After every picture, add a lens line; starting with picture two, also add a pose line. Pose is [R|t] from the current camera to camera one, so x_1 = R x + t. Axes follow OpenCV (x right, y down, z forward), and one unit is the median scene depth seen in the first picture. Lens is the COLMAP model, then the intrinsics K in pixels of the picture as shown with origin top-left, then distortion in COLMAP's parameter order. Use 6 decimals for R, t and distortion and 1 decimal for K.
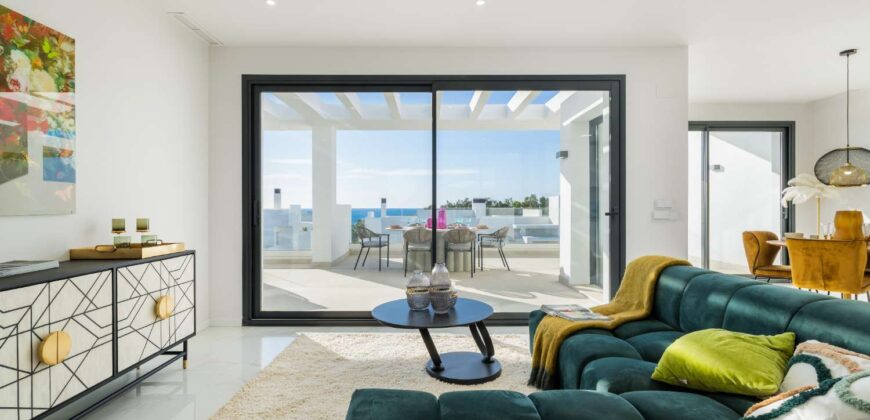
lens RADIAL K [[428.7, 0, 434.8], [0, 428.7, 206.1], [0, 0, 1]] dist [-0.000369, -0.000610]
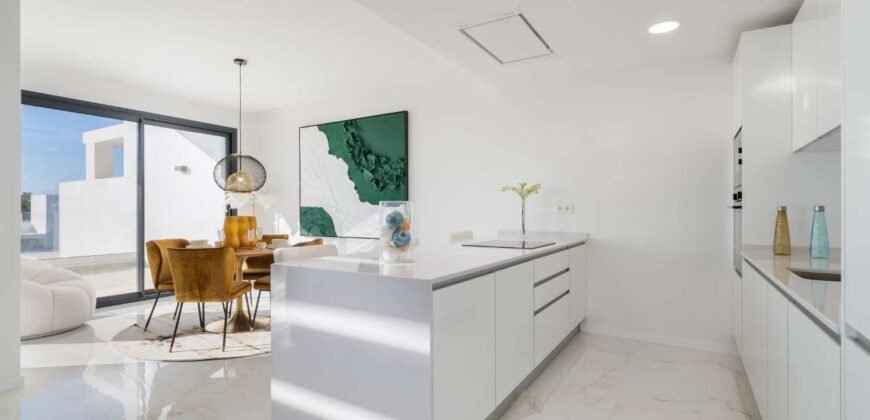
lens RADIAL K [[428.7, 0, 438.7], [0, 428.7, 210.0], [0, 0, 1]] dist [-0.000369, -0.000610]
pose [[0.534340, 0.001310, 0.845269, 0.351463], [-0.003652, 0.999993, 0.000758, -0.006612], [-0.845262, -0.003492, 0.534341, 0.049719]]
